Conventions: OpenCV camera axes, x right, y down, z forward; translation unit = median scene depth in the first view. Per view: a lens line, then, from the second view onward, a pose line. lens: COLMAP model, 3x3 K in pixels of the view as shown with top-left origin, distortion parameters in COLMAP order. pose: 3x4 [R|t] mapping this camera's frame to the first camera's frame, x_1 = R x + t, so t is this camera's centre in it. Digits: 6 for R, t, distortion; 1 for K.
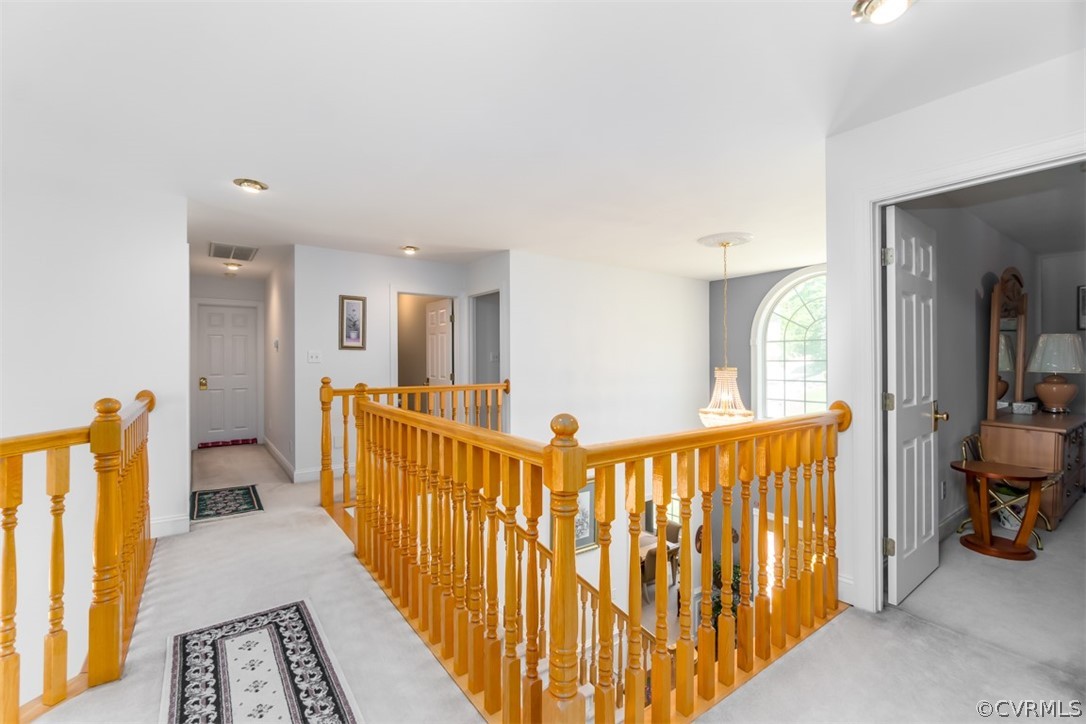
lens RADIAL K [[467.0, 0, 518.9], [0, 467.0, 361.3], [0, 0, 1]] dist [-0.002475, -0.000346]
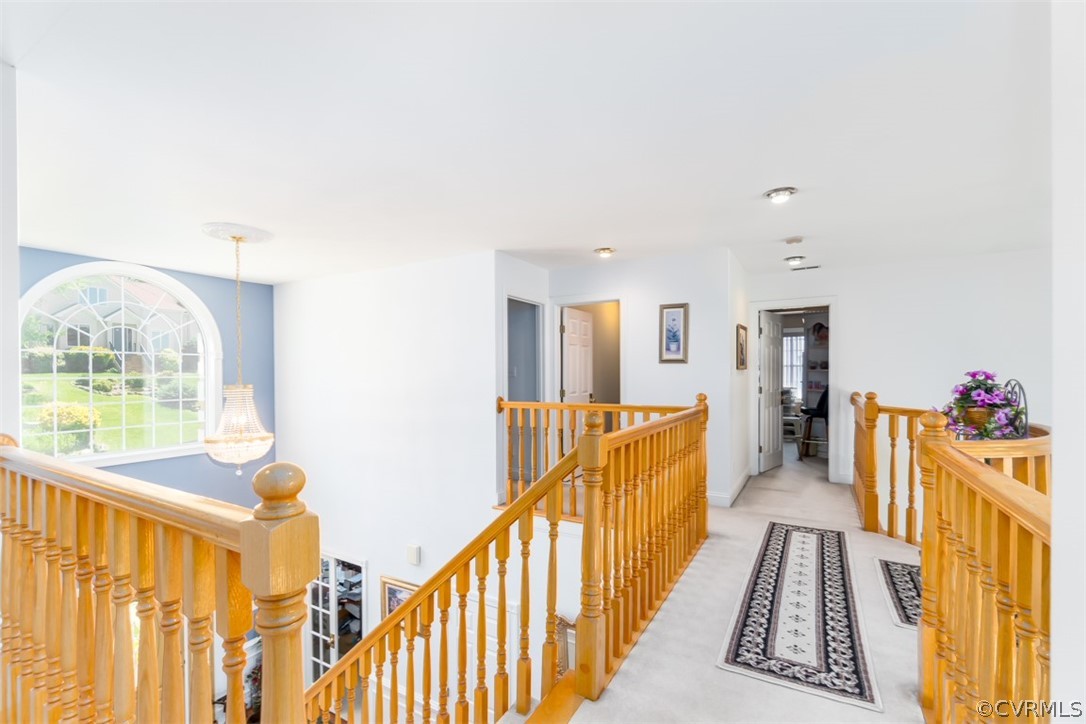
lens RADIAL K [[470.7, 0, 542.6], [0, 470.7, 372.2], [0, 0, 1]] dist [-0.000090, 0.000001]
pose [[-0.437526, 0.002979, 0.899201, -1.190427], [0.002643, 0.999994, -0.002027, -0.012748], [-0.899202, 0.001490, -0.437531, 1.829235]]
